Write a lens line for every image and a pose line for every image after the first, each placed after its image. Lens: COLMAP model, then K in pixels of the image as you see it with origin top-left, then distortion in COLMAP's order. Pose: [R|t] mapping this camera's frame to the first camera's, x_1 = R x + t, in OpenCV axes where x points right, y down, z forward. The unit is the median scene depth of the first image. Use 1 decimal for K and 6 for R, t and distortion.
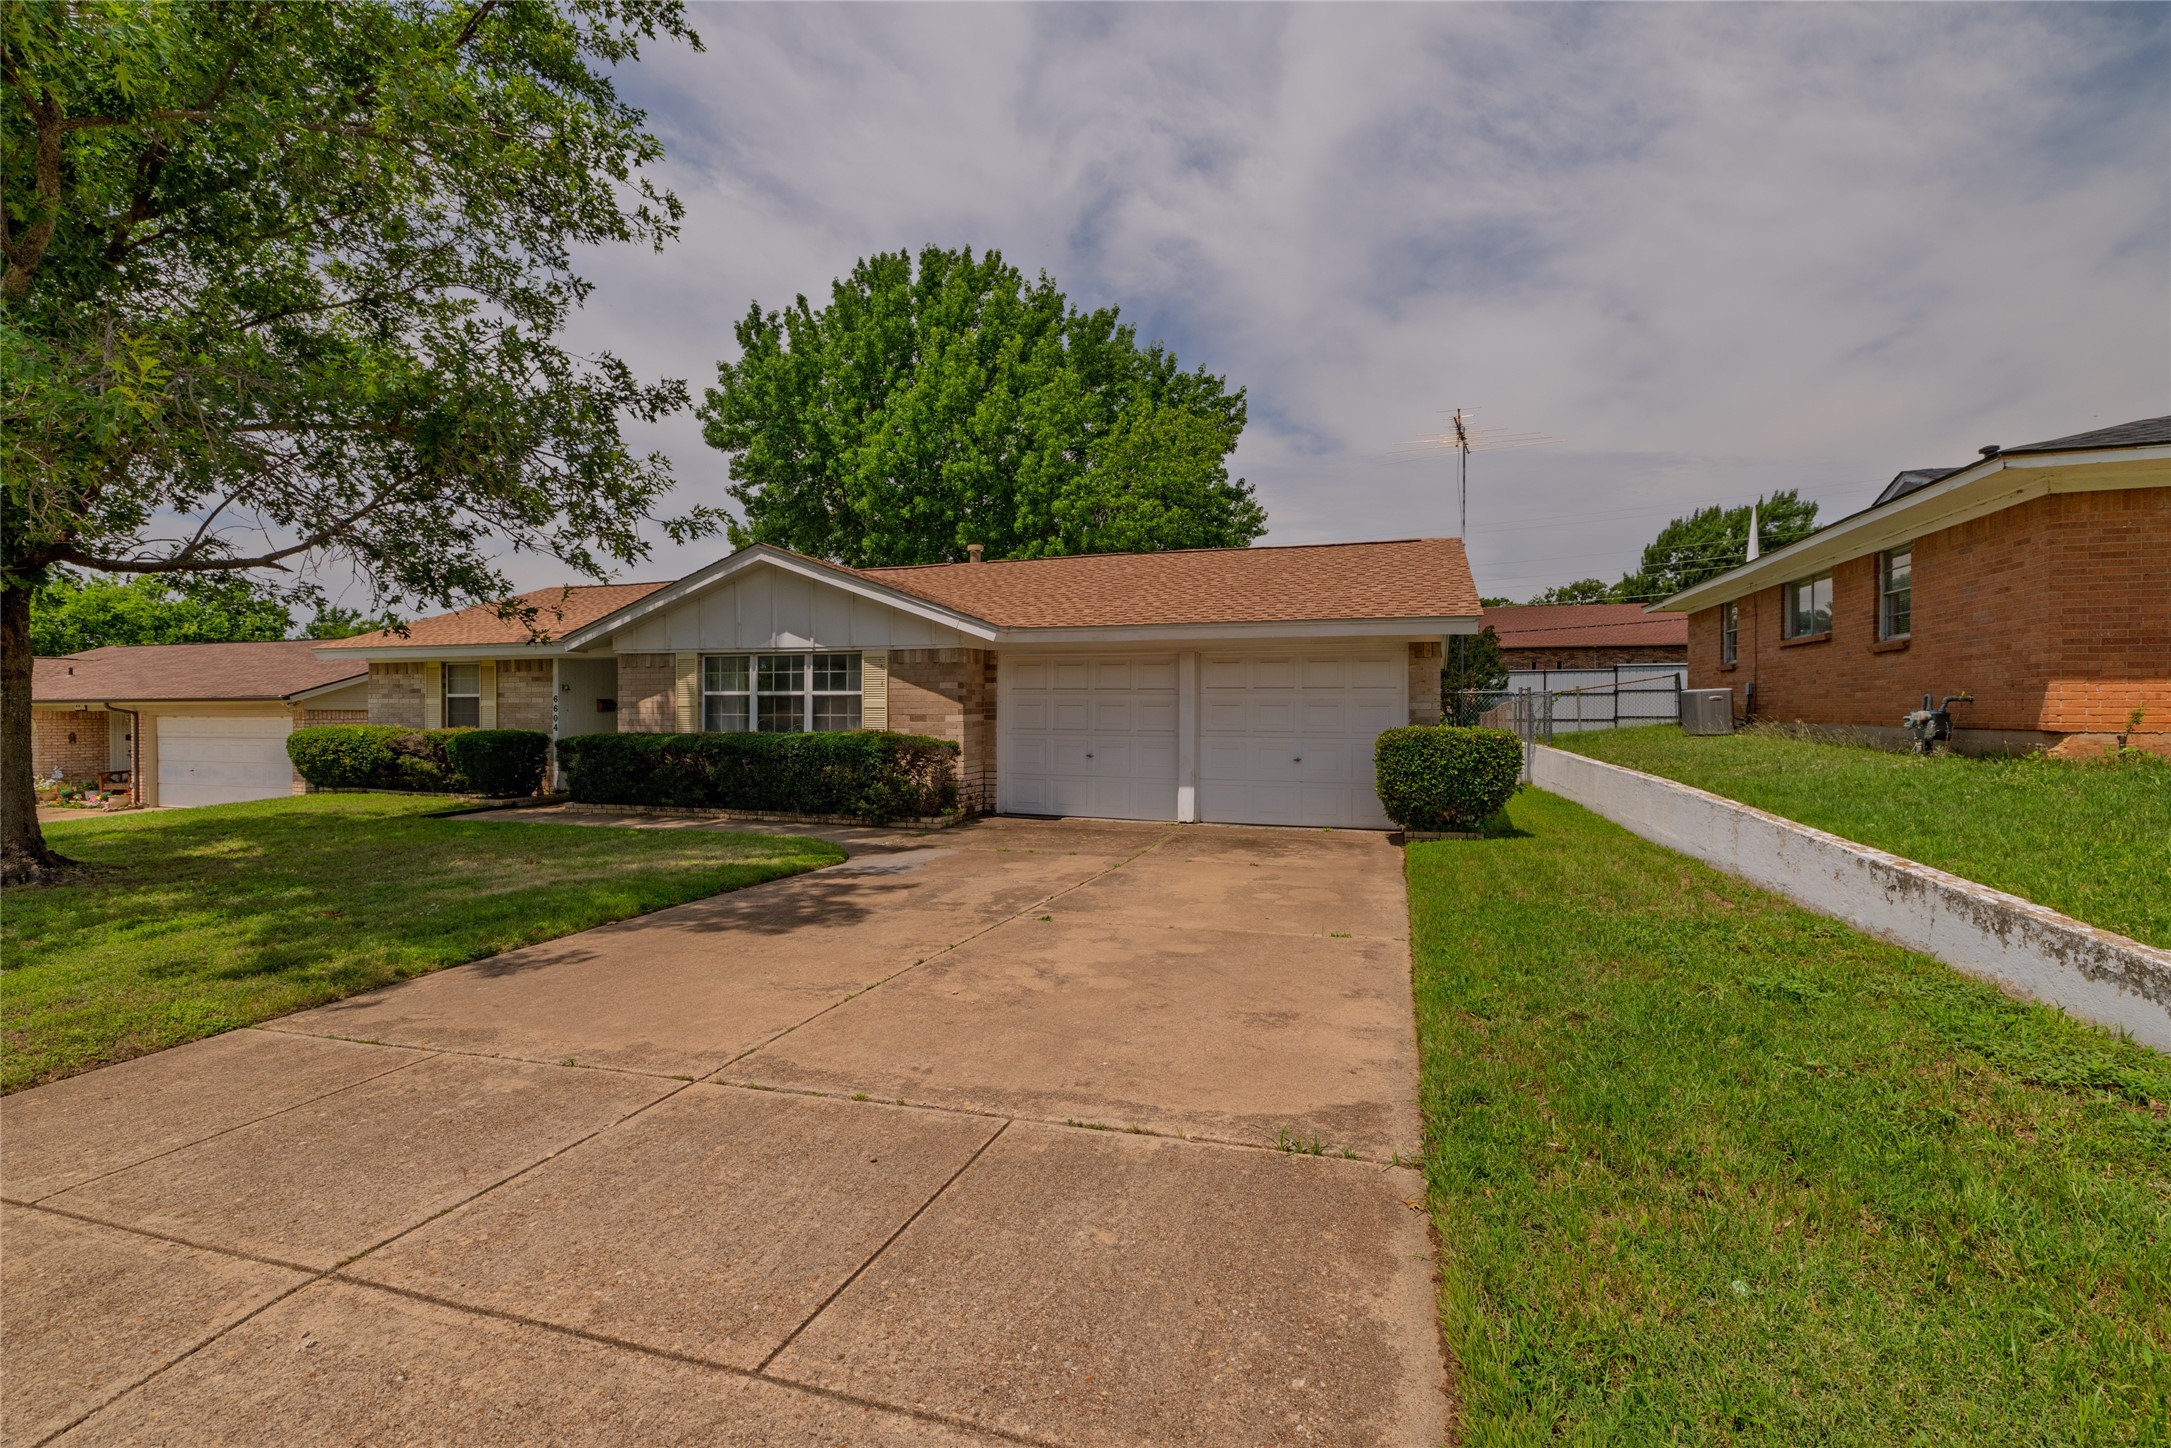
lens RADIAL K [[896.5, 0, 1085.0], [0, 896.5, 724.2], [0, 0, 1]] dist [-0.001637, -0.000052]
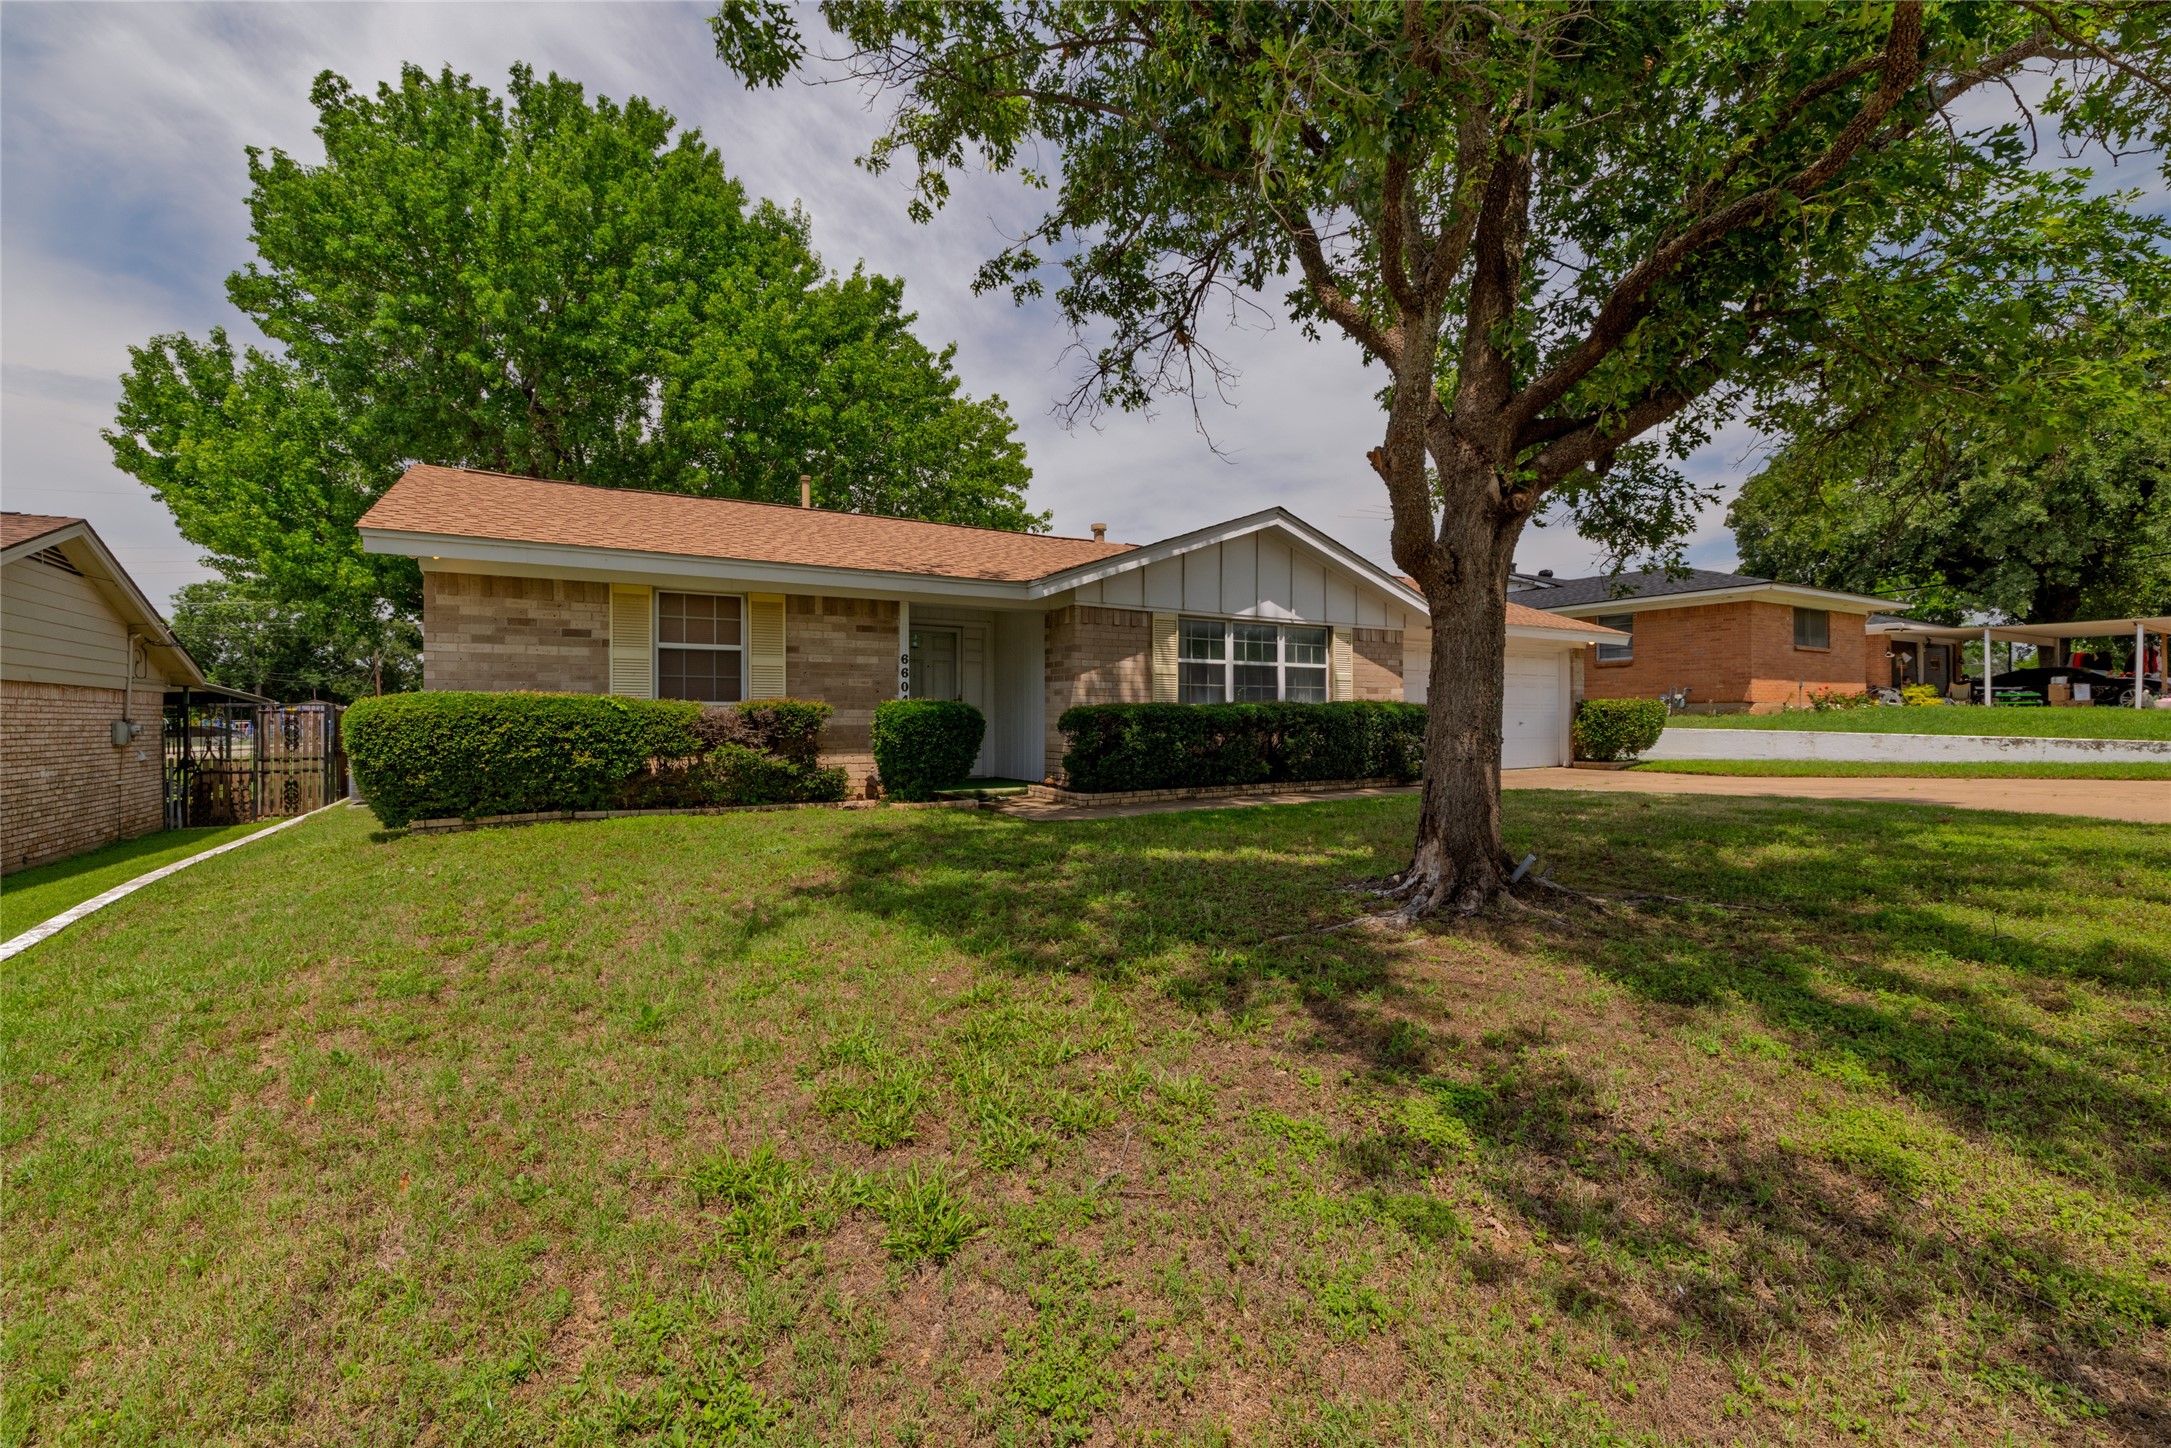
lens RADIAL K [[896.5, 0, 1072.6], [0, 896.5, 717.3], [0, 0, 1]] dist [-0.001637, -0.000052]
pose [[0.661767, -0.001806, 0.749707, -1.199228], [0.016212, 0.999798, -0.011902, 0.031820], [-0.749534, 0.020031, 0.661662, 0.514607]]
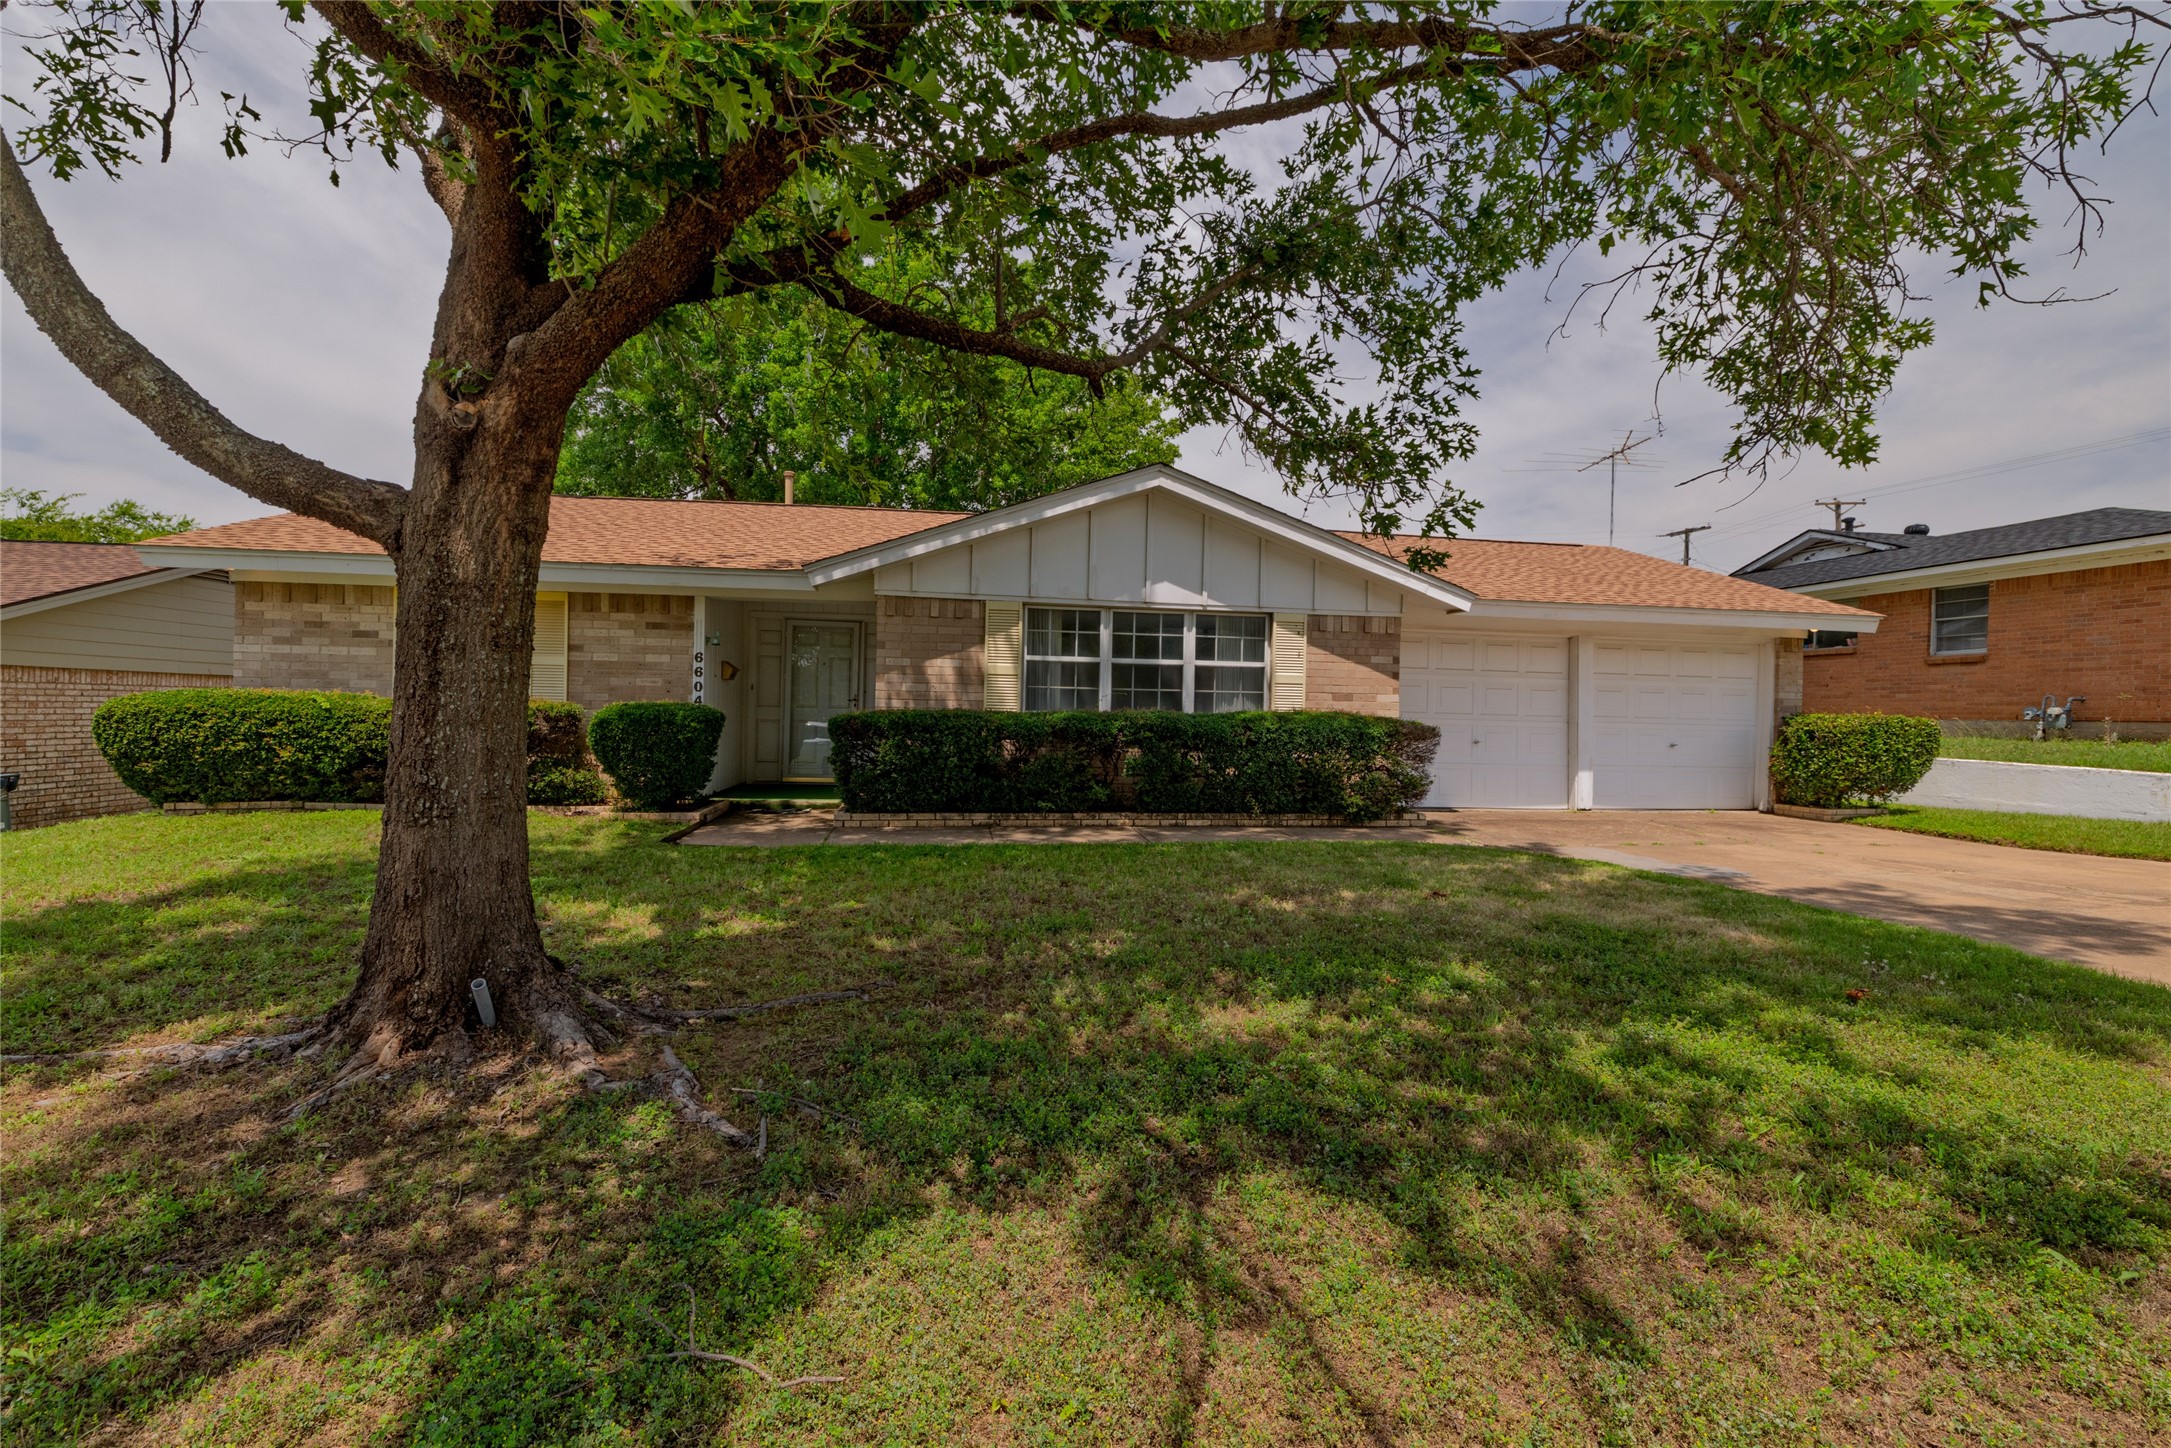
lens RADIAL K [[896.5, 0, 1085.7], [0, 896.5, 721.6], [0, 0, 1]] dist [-0.001637, -0.000052]
pose [[0.896431, 0.010983, 0.443048, -0.732227], [-0.010471, 0.999939, -0.003603, 0.020777], [-0.443060, -0.001409, 0.896491, 0.334966]]
